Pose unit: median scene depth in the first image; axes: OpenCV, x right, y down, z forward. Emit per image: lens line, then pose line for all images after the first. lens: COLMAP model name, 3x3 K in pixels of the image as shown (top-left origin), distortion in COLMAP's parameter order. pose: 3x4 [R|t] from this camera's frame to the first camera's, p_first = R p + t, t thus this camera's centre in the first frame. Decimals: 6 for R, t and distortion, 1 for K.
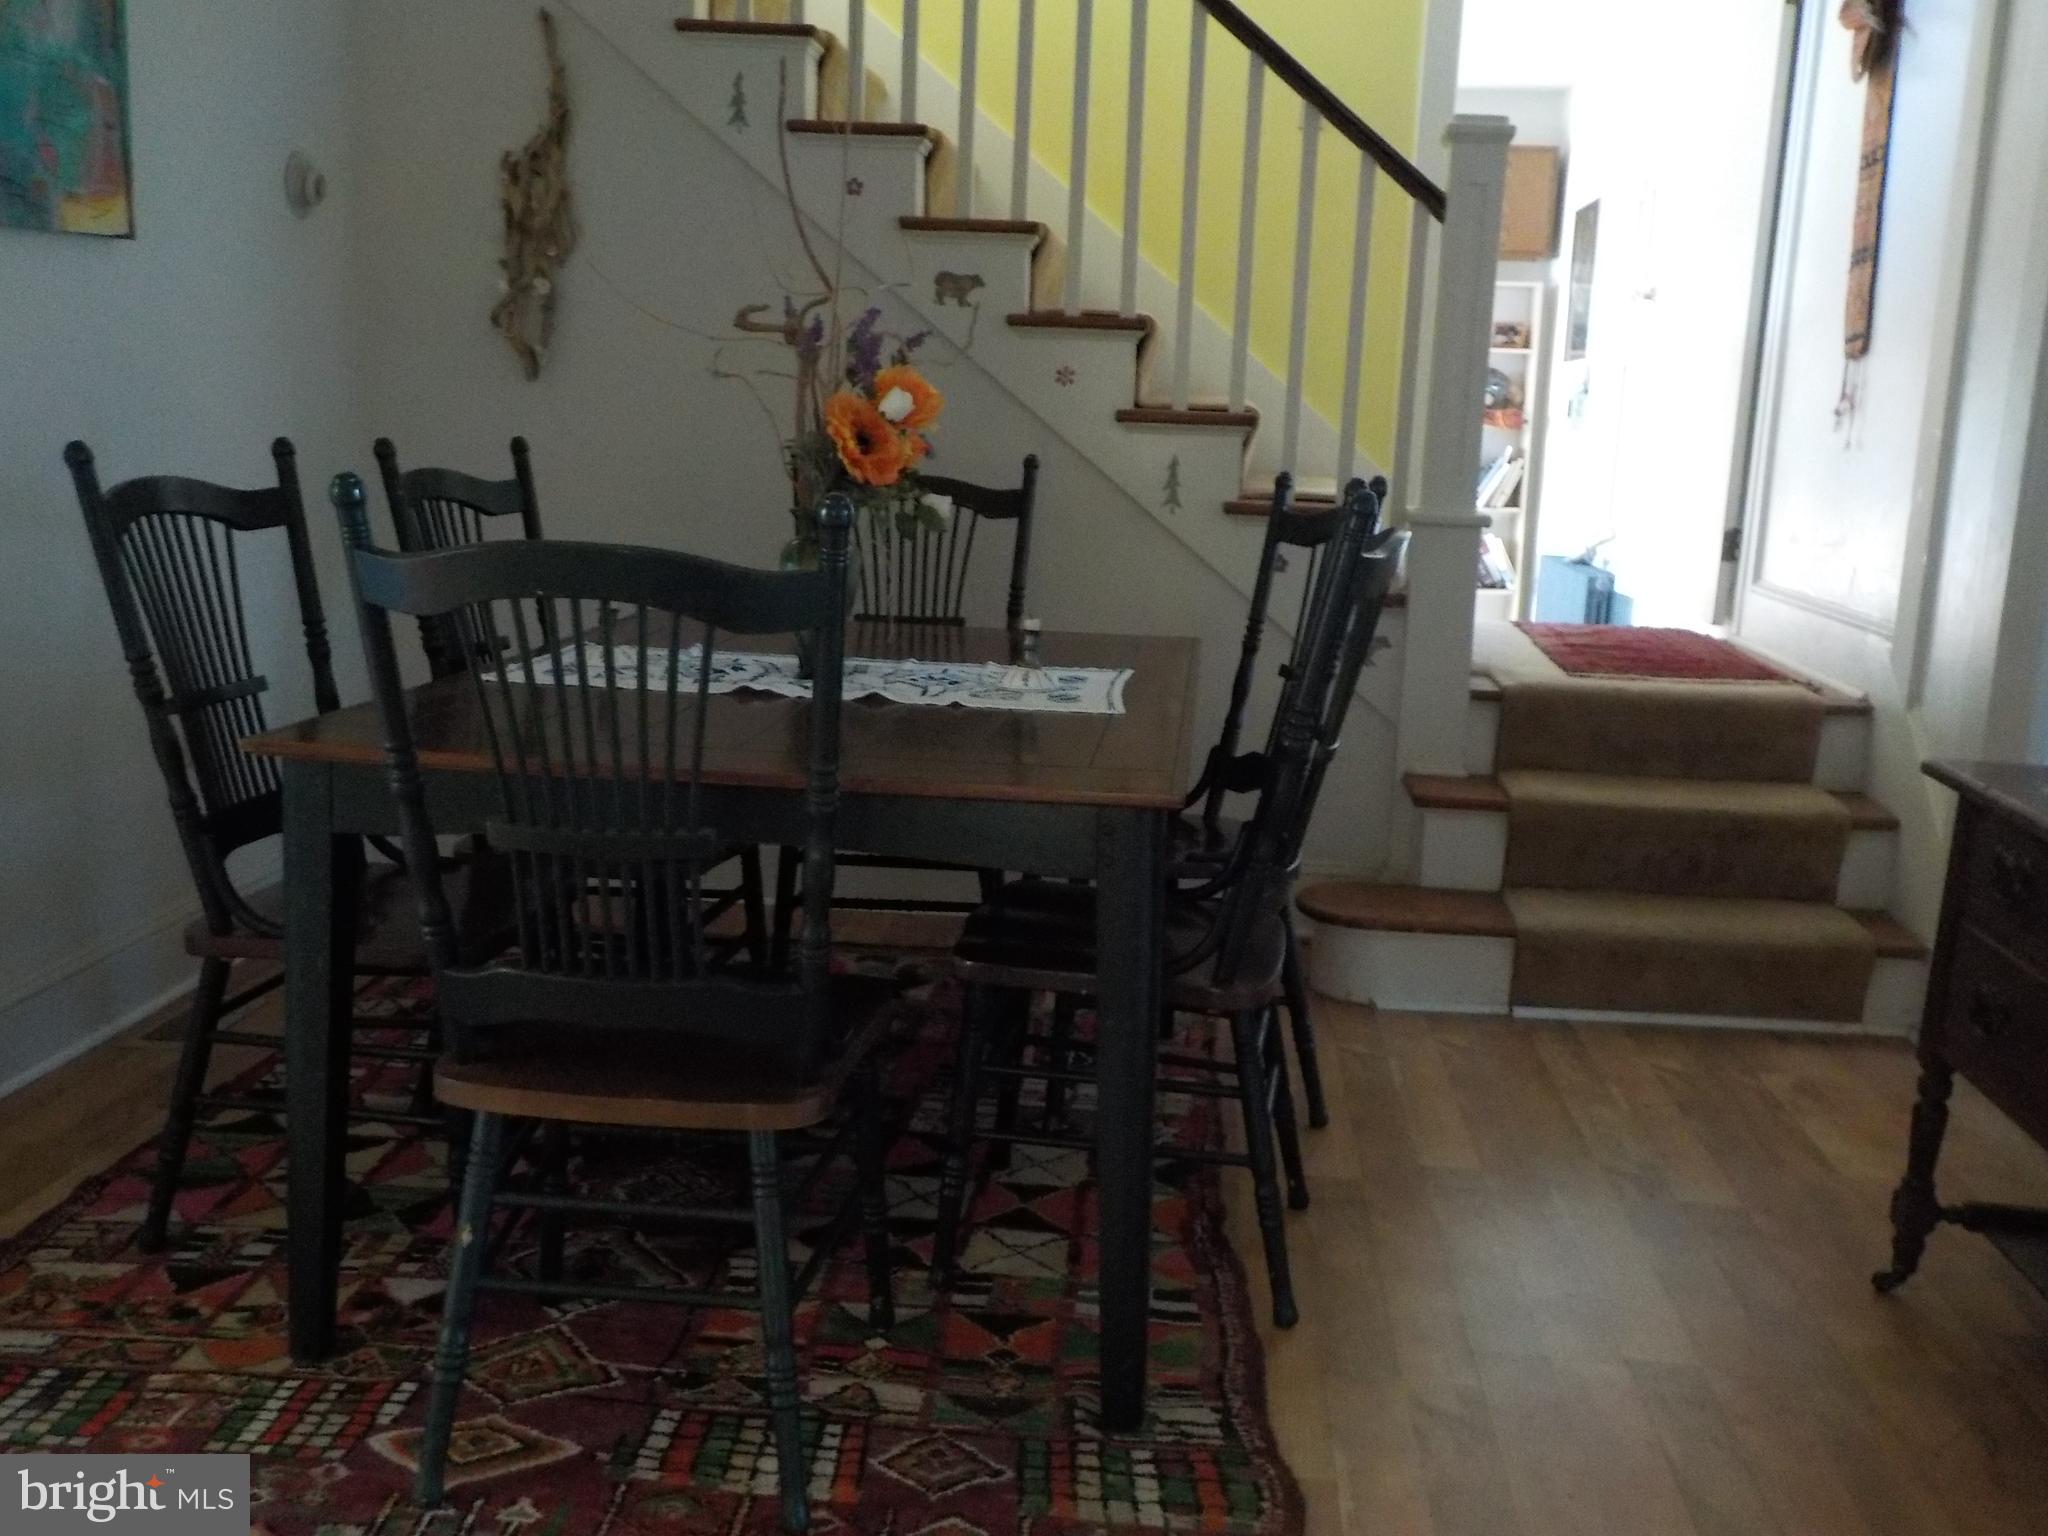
lens RADIAL K [[1901.5, 0, 1024.0], [0, 1901.5, 768.0], [0, 0, 1]] dist [0.008077, 0.003617]
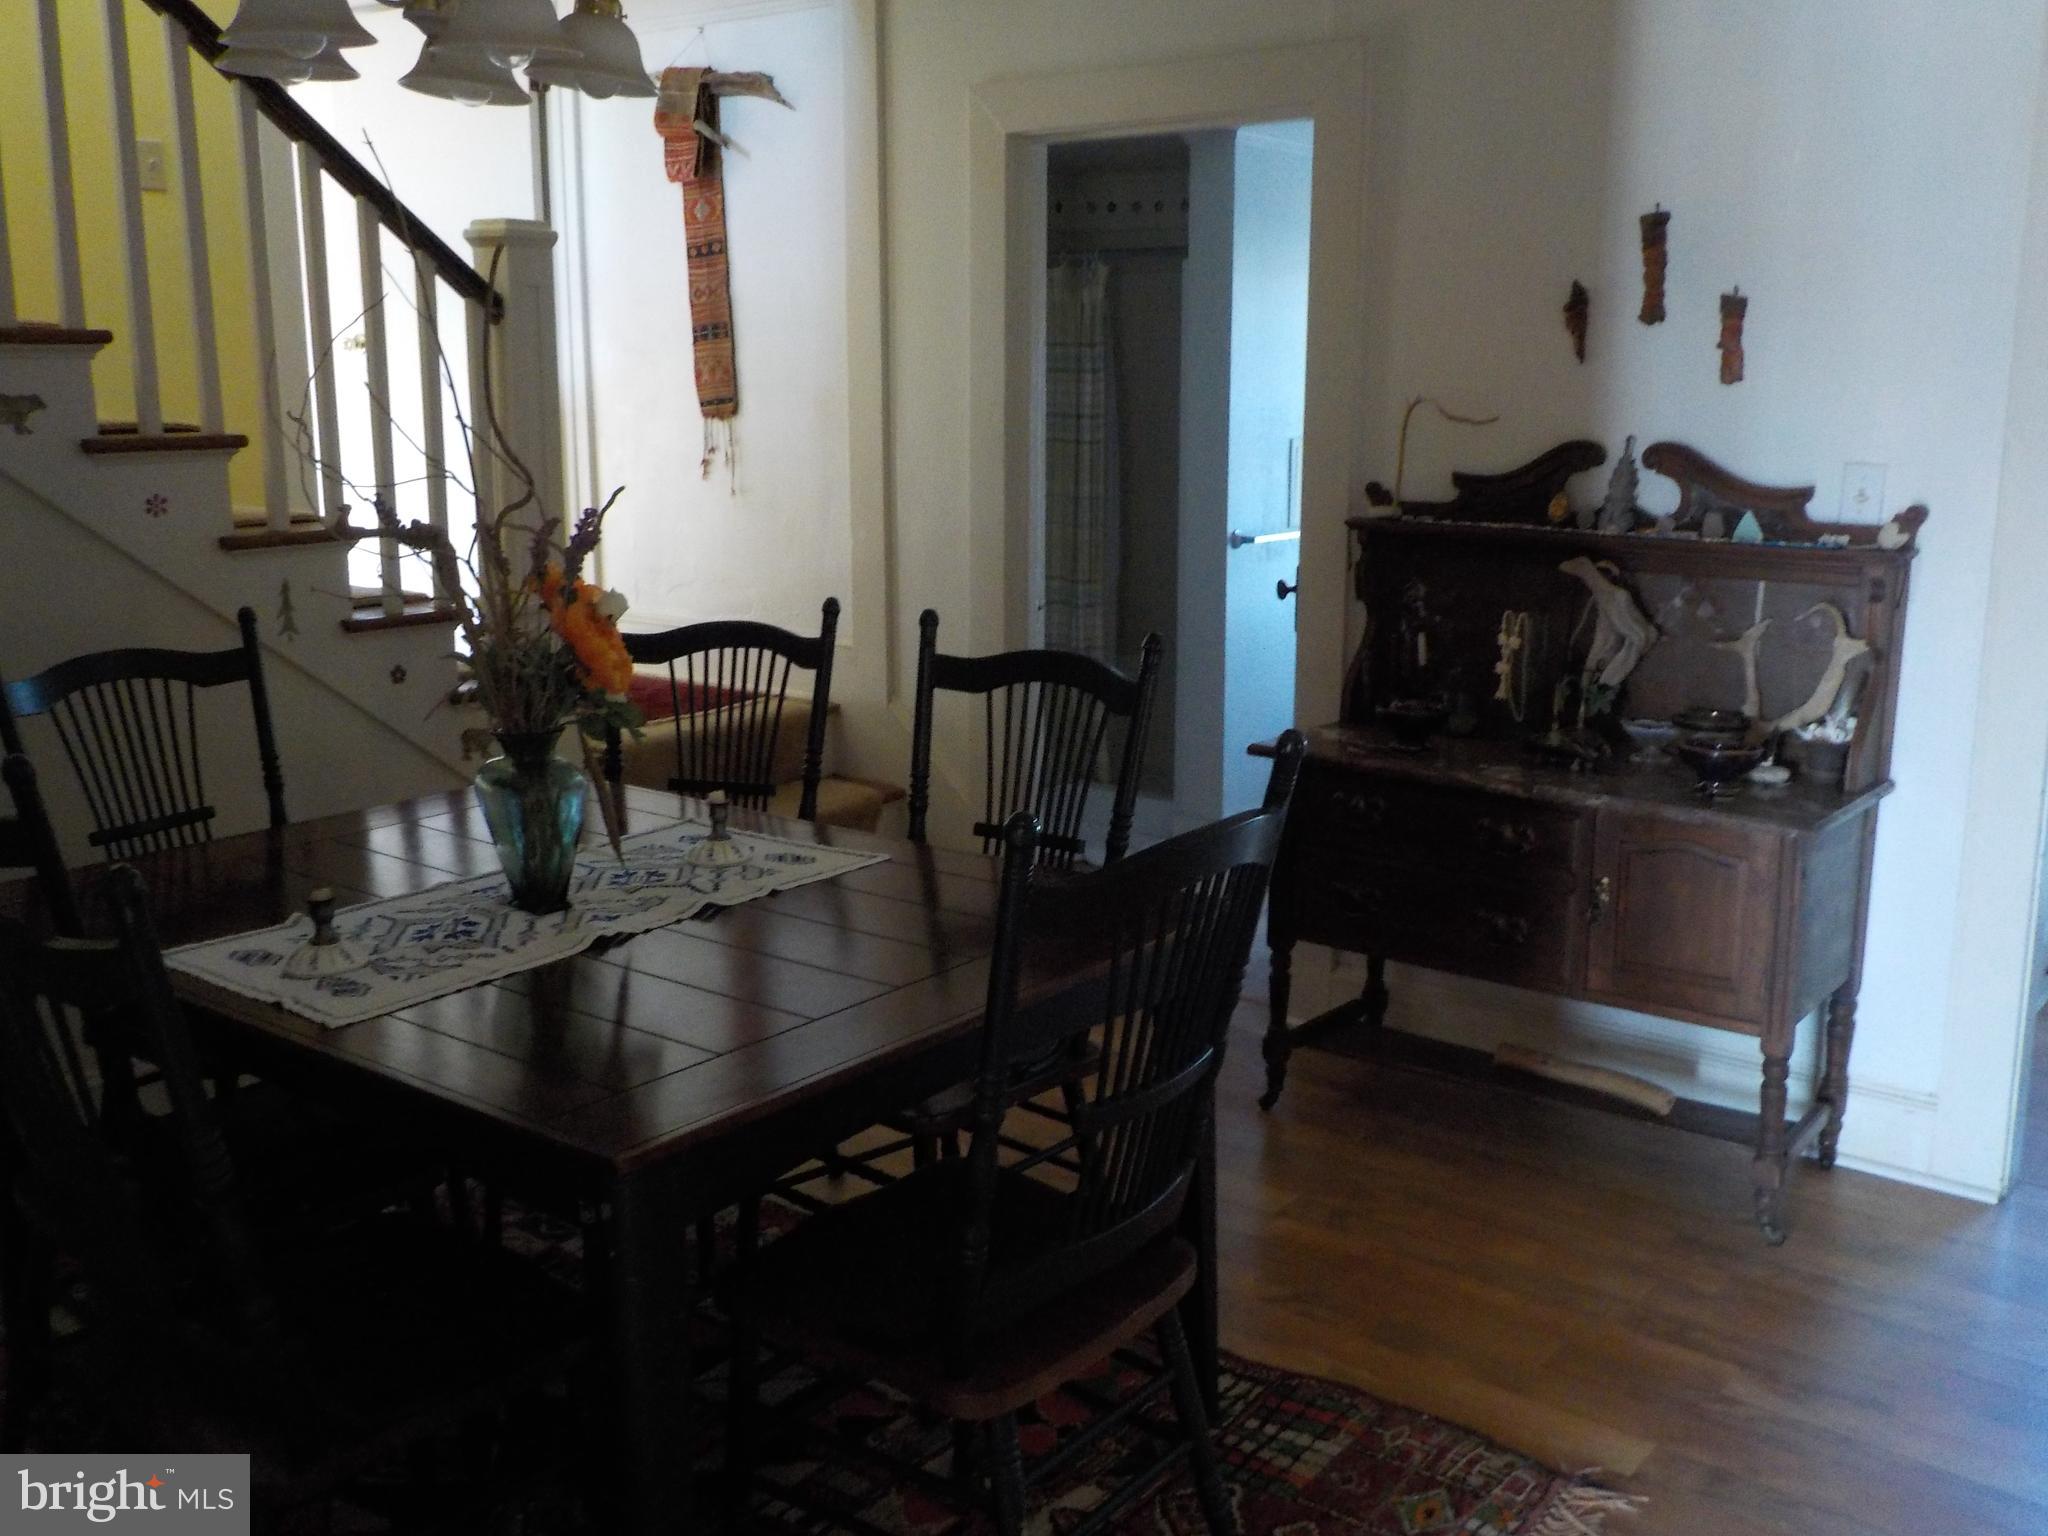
lens RADIAL K [[1901.5, 0, 1024.0], [0, 1901.5, 768.0], [0, 0, 1]] dist [0.008077, 0.003617]
pose [[0.544564, -0.216488, 0.810298, -0.526728], [0.186985, 0.973135, 0.134329, -0.142706], [-0.817610, 0.078363, 0.570414, 0.209903]]
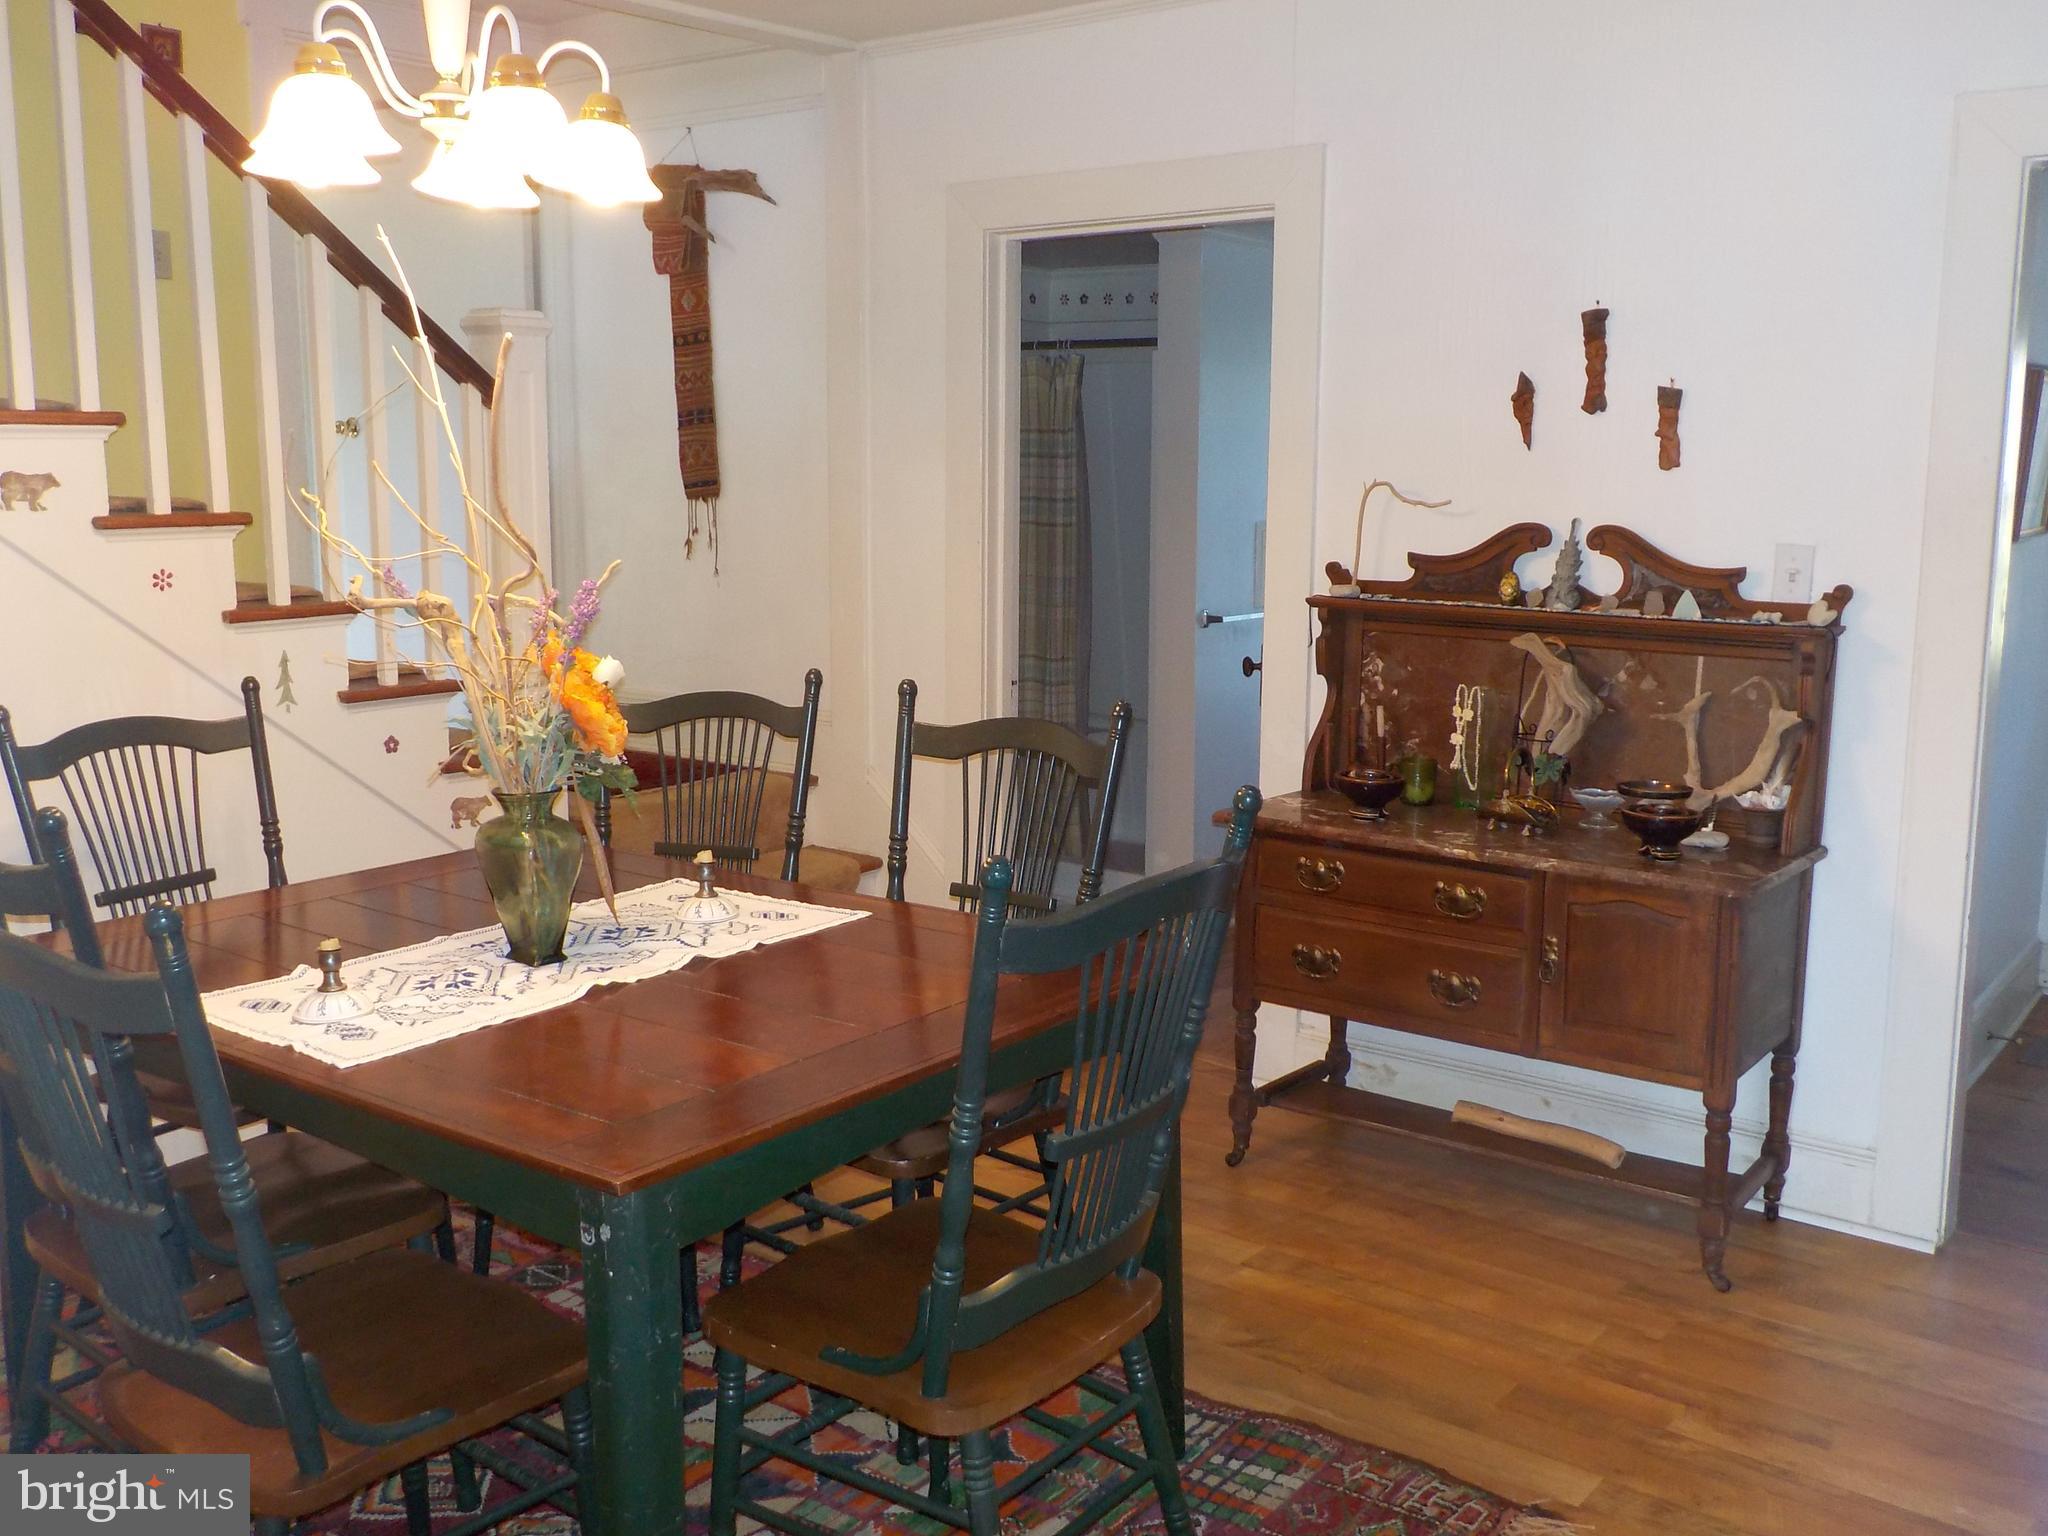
lens RADIAL K [[1901.7, 0, 1032.1], [0, 1901.7, 762.4], [0, 0, 1]] dist [0.010934, 0.007110]
pose [[0.530359, -0.177739, 0.828932, -0.559563], [0.184167, 0.978580, 0.091995, -0.138988], [-0.827527, 0.103872, 0.551733, 0.188680]]
